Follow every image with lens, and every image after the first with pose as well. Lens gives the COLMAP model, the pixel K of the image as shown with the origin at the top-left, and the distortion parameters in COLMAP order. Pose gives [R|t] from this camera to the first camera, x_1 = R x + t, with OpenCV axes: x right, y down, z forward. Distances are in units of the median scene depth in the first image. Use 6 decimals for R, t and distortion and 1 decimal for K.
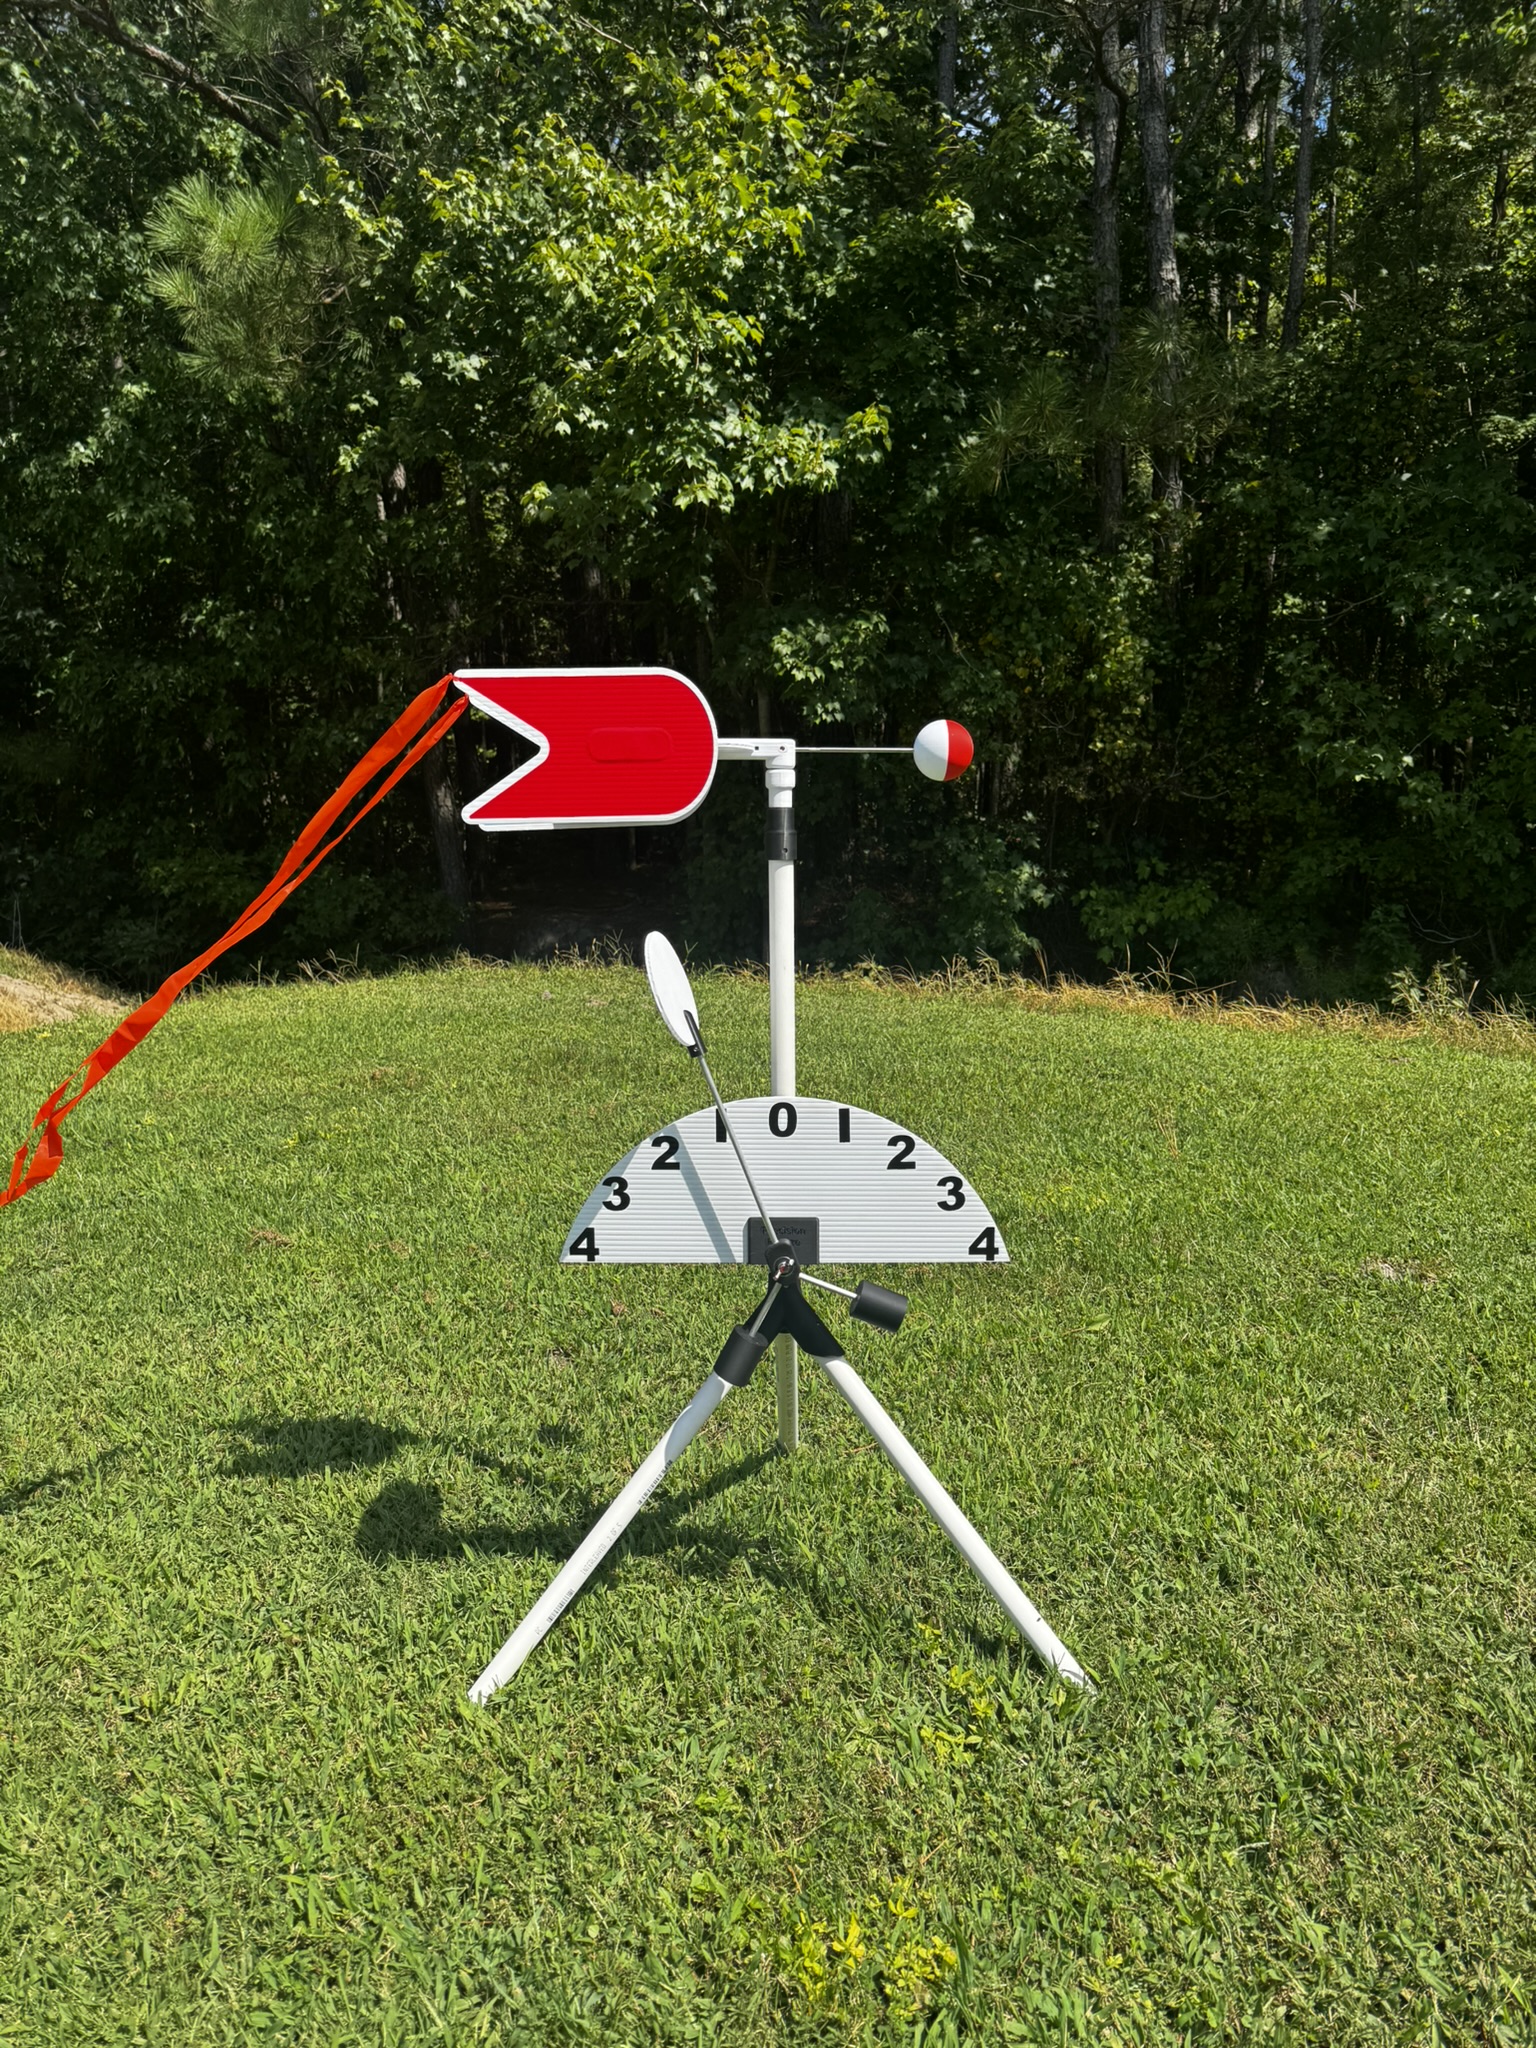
lens RADIAL K [[1451.5, 0, 764.8], [0, 1451.5, 993.3], [0, 0, 1]] dist [0.021573, -0.039809]
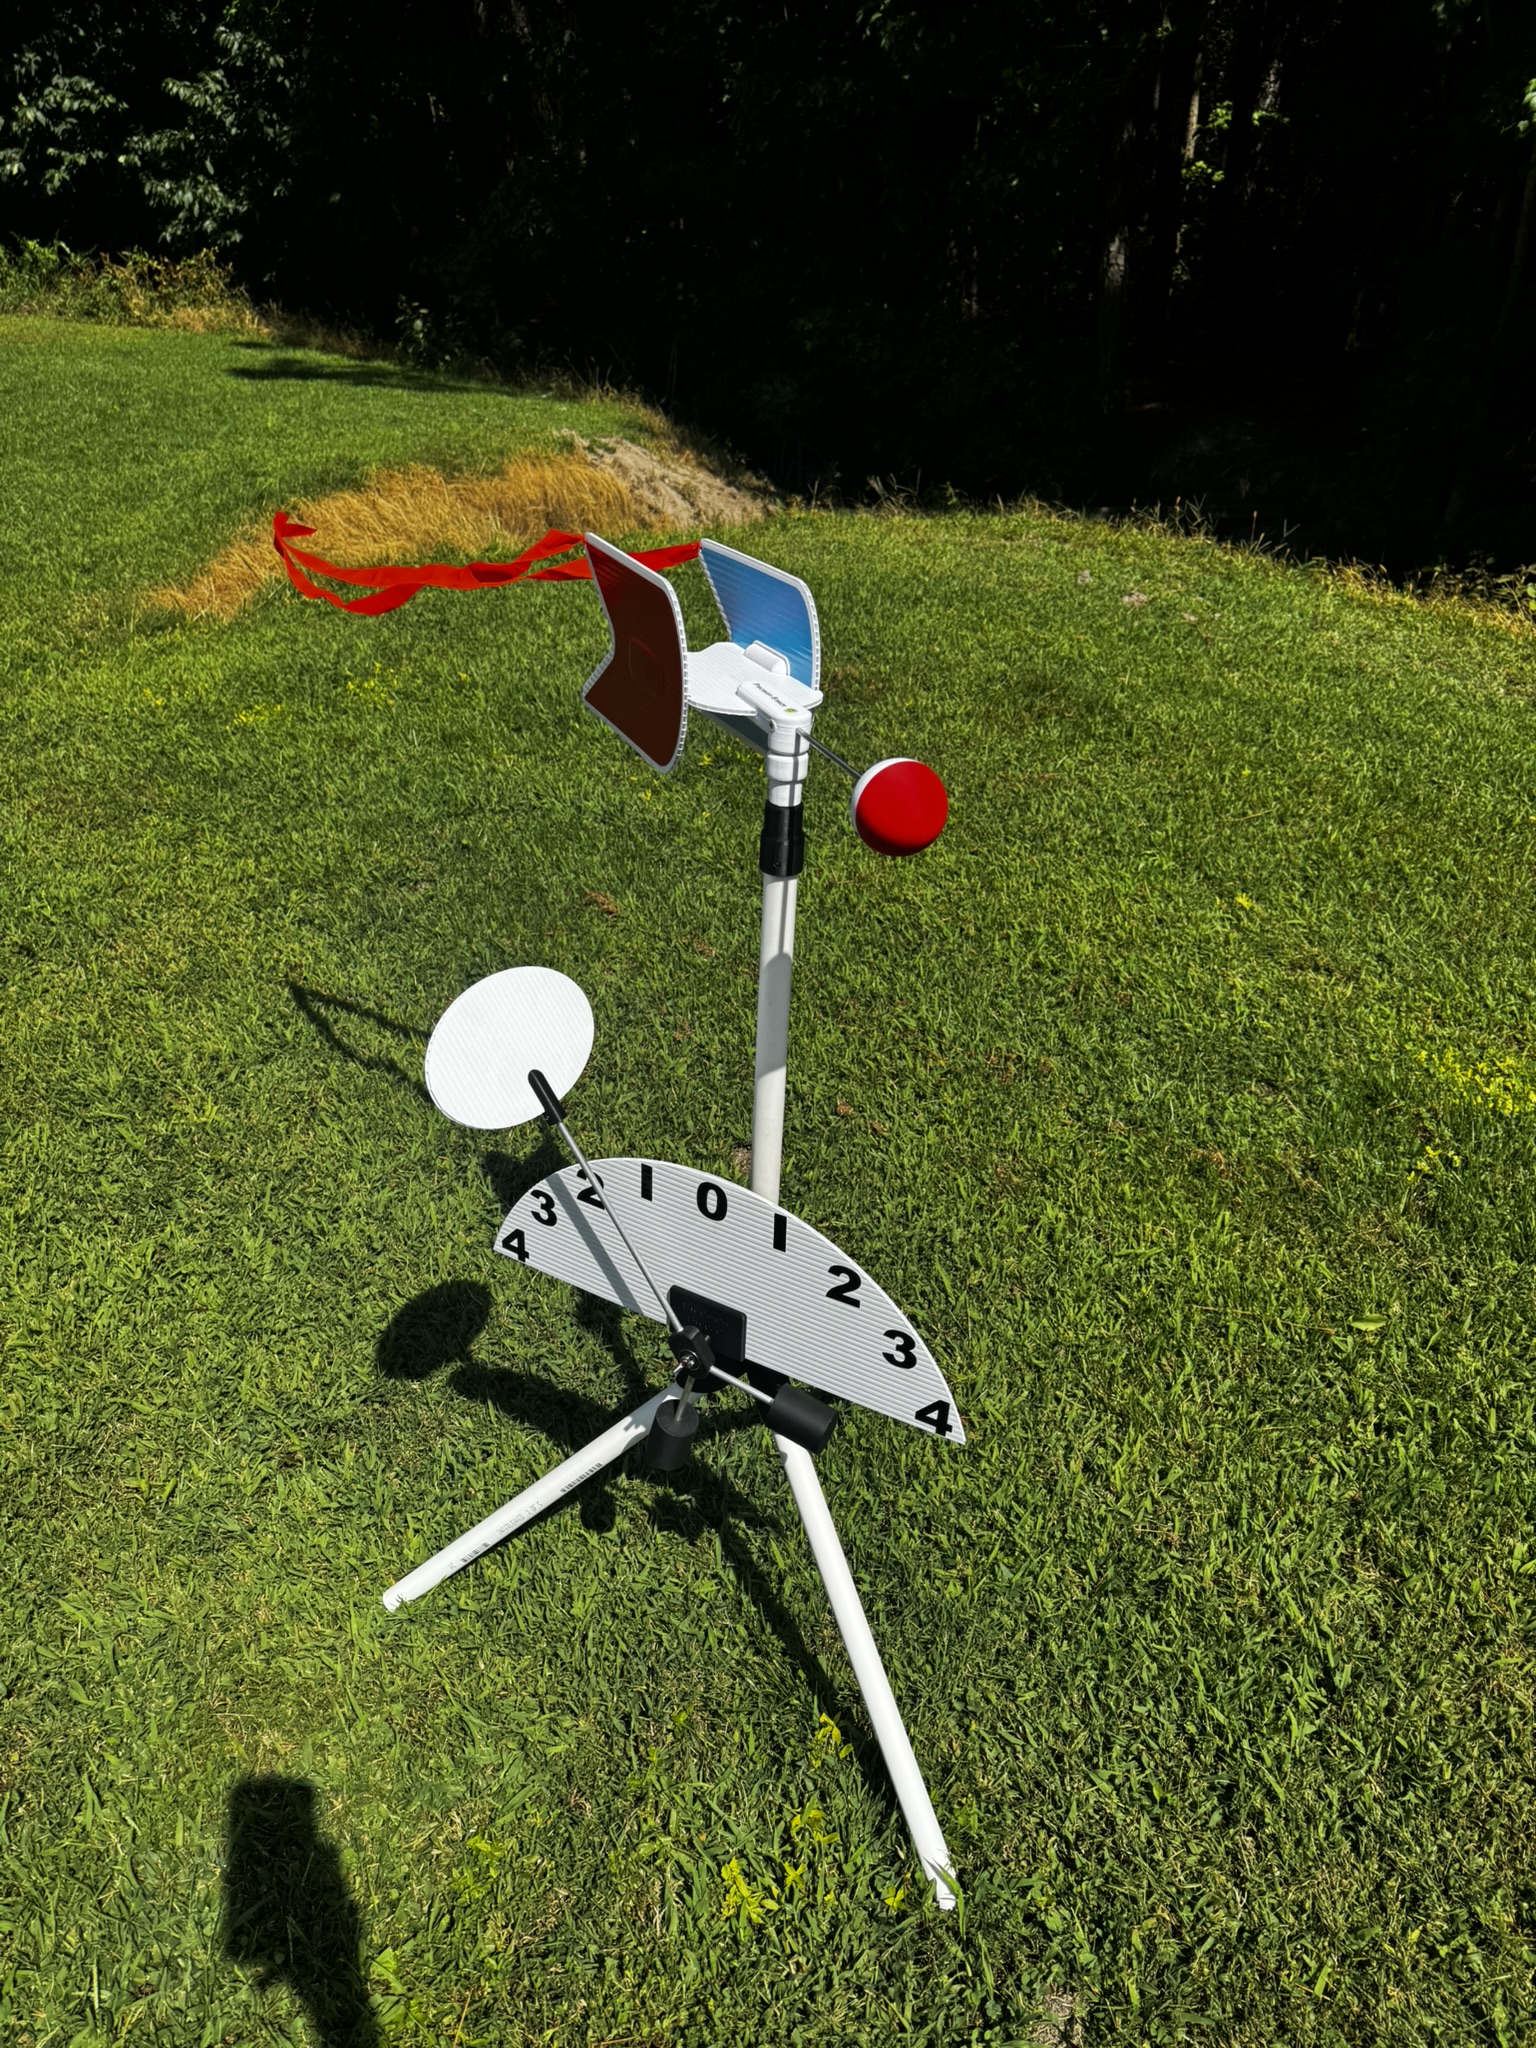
lens RADIAL K [[1451.5, 0, 753.8], [0, 1451.5, 1010.0], [0, 0, 1]] dist [0.021573, -0.039809]
pose [[0.883568, 0.266201, -0.385285, 0.263944], [-0.104815, 0.914268, 0.391314, -0.273184], [0.456422, -0.305369, 0.835720, 0.322505]]
